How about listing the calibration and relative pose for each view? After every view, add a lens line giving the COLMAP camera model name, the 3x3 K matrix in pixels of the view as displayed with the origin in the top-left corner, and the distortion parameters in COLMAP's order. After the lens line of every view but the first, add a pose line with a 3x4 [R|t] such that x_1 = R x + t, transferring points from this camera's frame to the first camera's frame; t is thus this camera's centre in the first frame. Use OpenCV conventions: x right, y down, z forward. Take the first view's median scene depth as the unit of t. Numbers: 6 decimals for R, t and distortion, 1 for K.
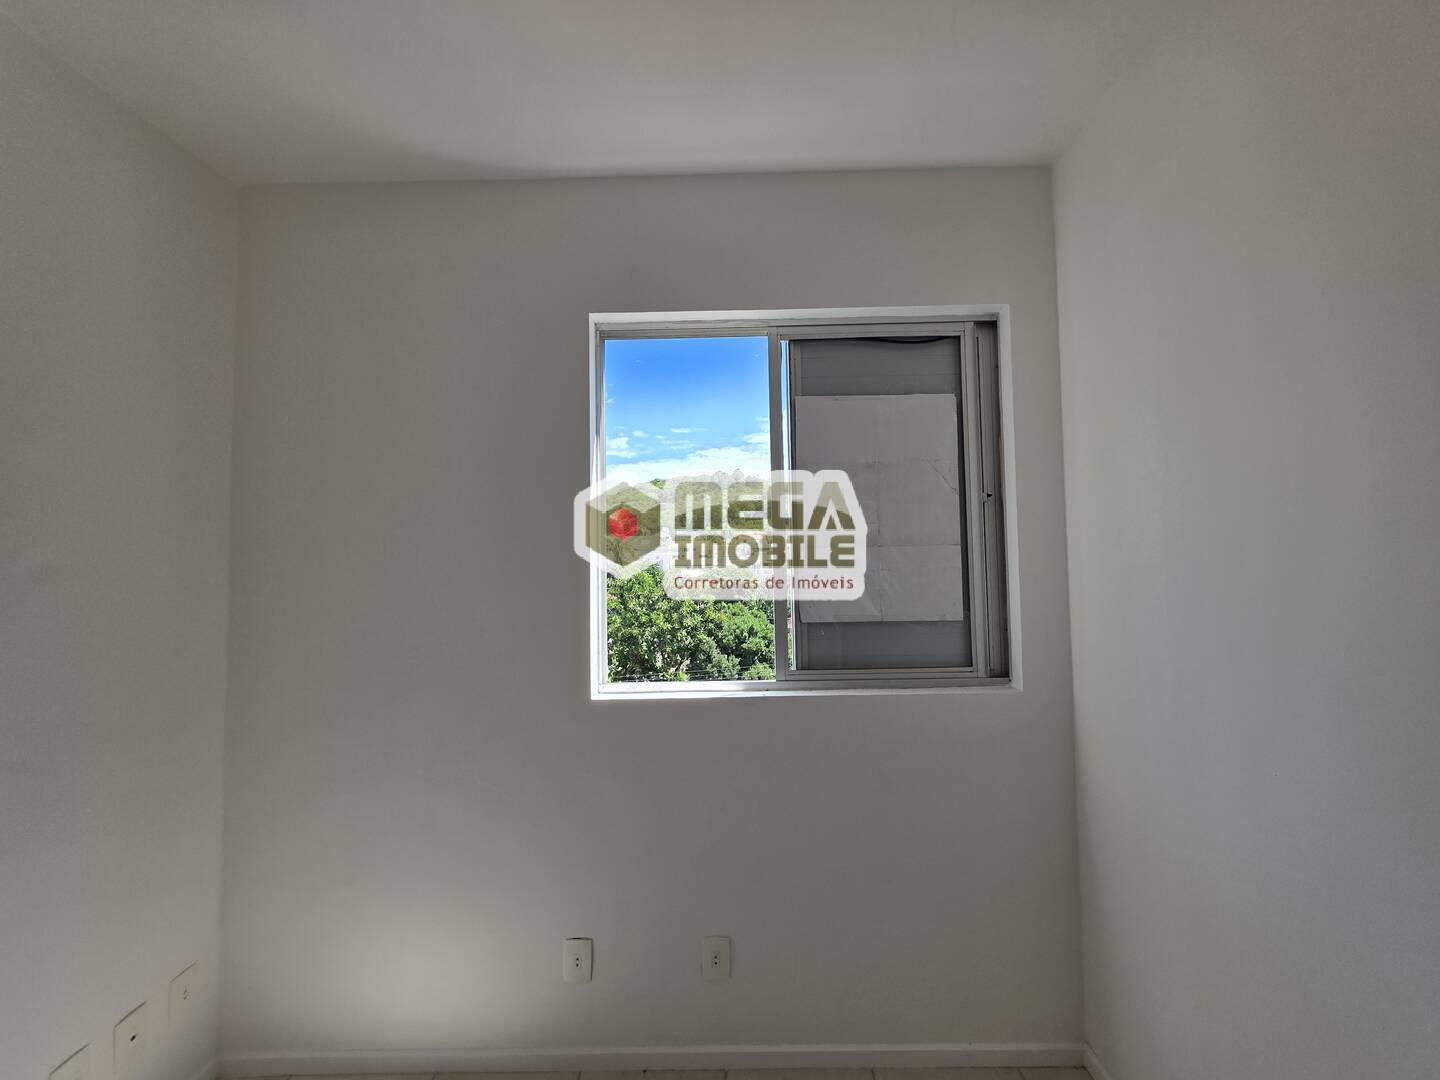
lens RADIAL K [[581.9, 0, 723.3], [0, 581.9, 533.5], [0, 0, 1]] dist [0.000985, -0.000443]
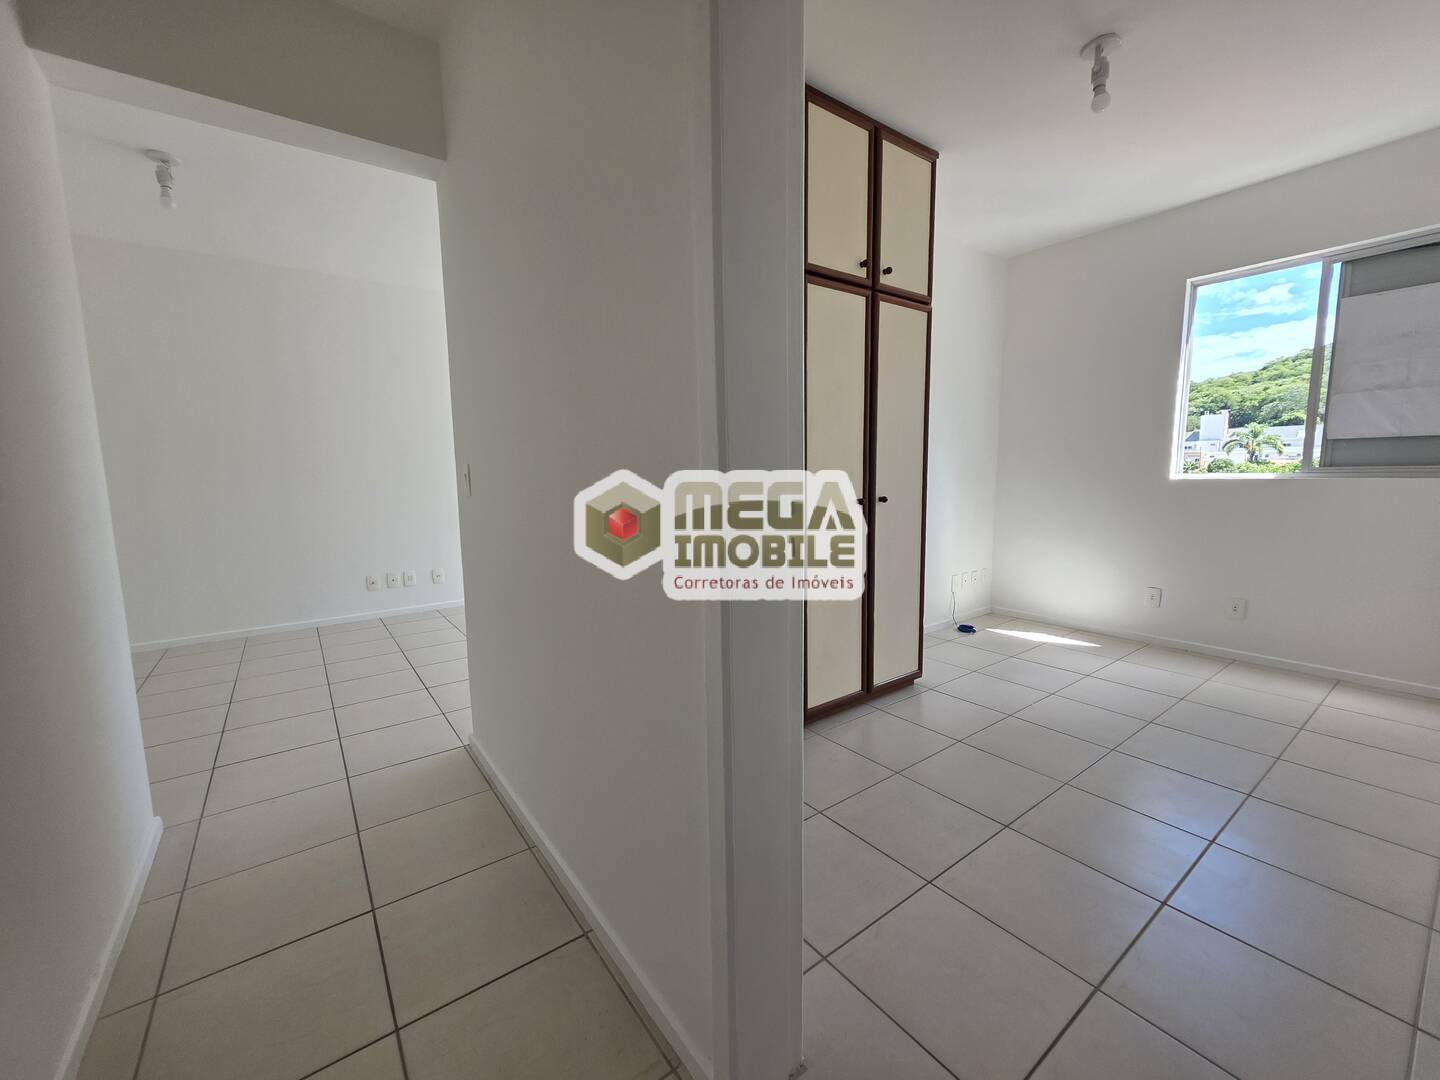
lens RADIAL K [[579.1, 0, 718.8], [0, 579.1, 538.4], [0, 0, 1]] dist [0.002586, 0.000358]
pose [[0.606592, 0.101760, -0.788474, 0.422348], [0.039291, 0.986725, 0.157573, 0.100858], [0.794042, -0.126562, 0.594542, -1.441097]]
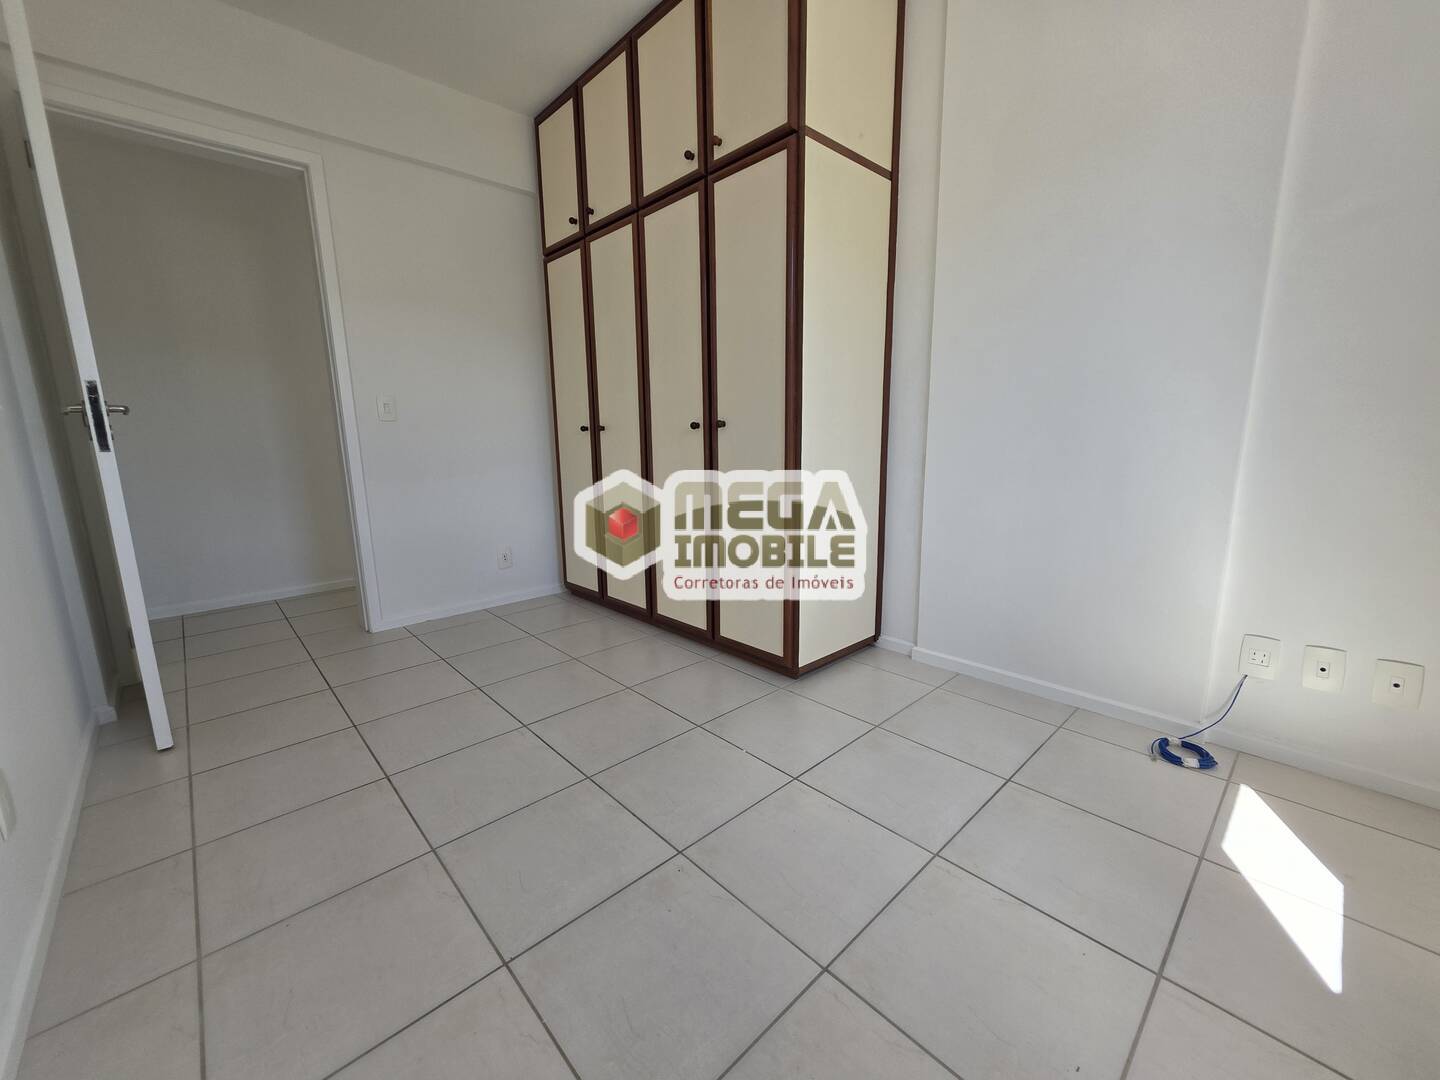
lens RADIAL K [[577.8, 0, 716.2], [0, 577.8, 535.8], [0, 0, 1]] dist [0.001823, -0.000268]
pose [[-0.723672, 0.146014, -0.674521, 0.395610], [0.057044, 0.986674, 0.152385, 0.301905], [0.687782, 0.071800, -0.722357, 0.697986]]
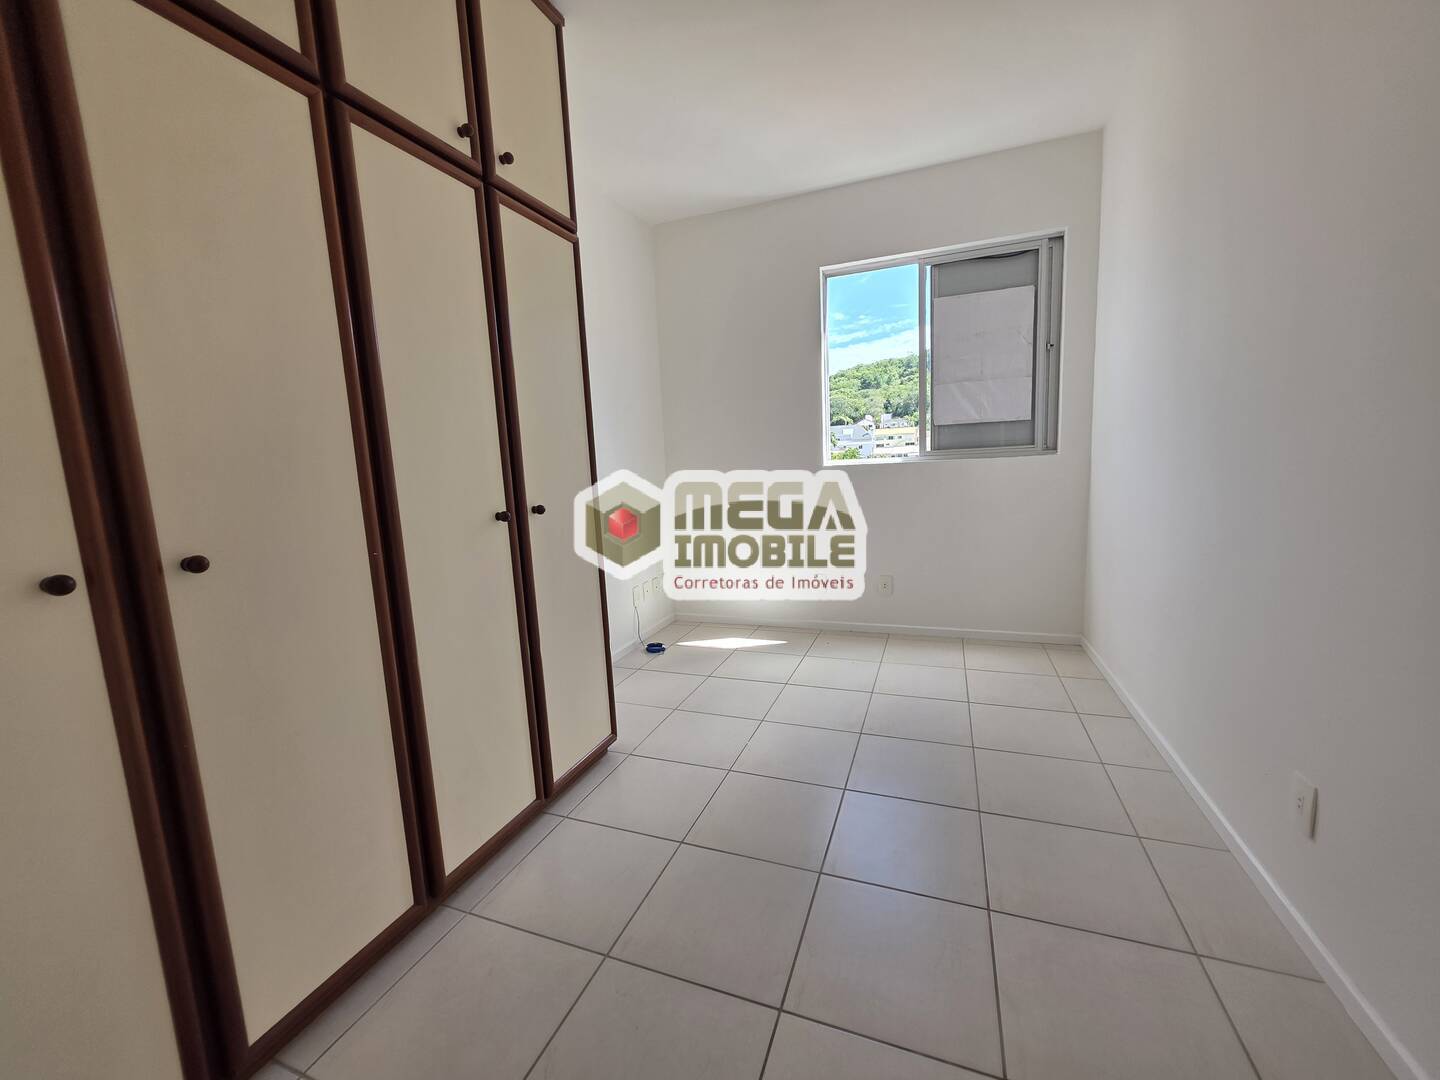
lens RADIAL K [[579.8, 0, 715.9], [0, 579.8, 536.7], [0, 0, 1]] dist [0.000717, 0.000229]
pose [[0.937111, 0.018216, -0.348555, 0.131991], [0.048386, 0.982214, 0.181421, 0.131762], [0.345660, -0.186877, 0.919563, -1.032003]]
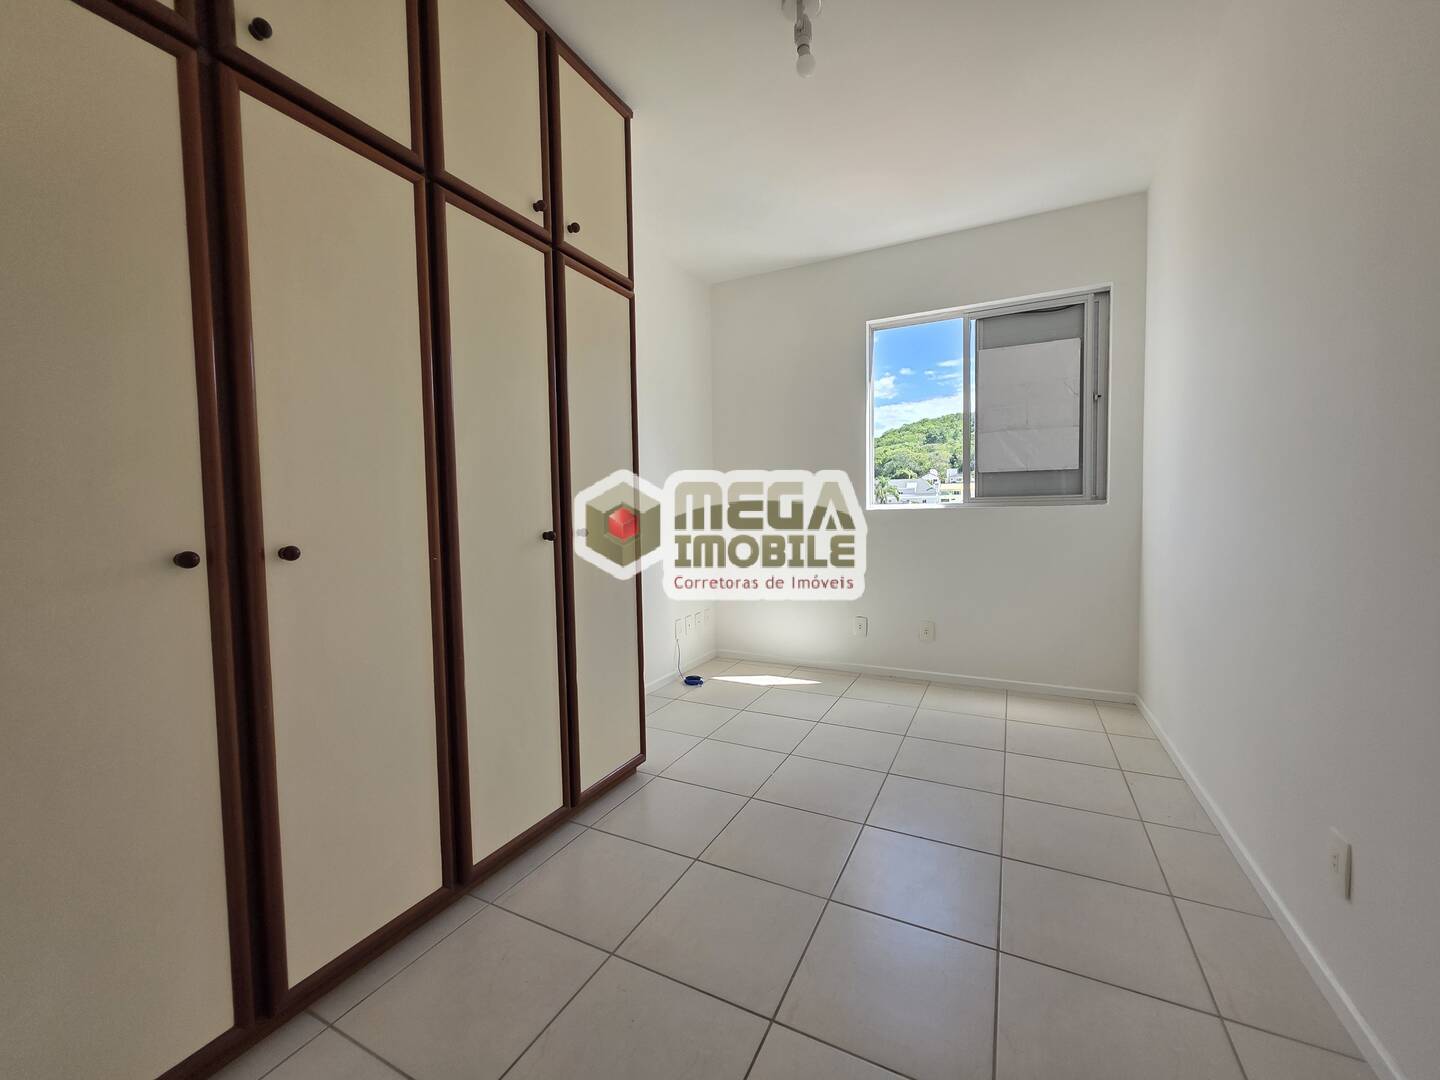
lens RADIAL K [[577.8, 0, 716.2], [0, 577.8, 535.8], [0, 0, 1]] dist [0.001823, -0.000268]
pose [[0.896505, 0.022210, -0.442477, 0.204877], [0.021751, 0.995332, 0.094030, 0.161472], [0.442500, -0.093923, 0.891836, -1.072106]]
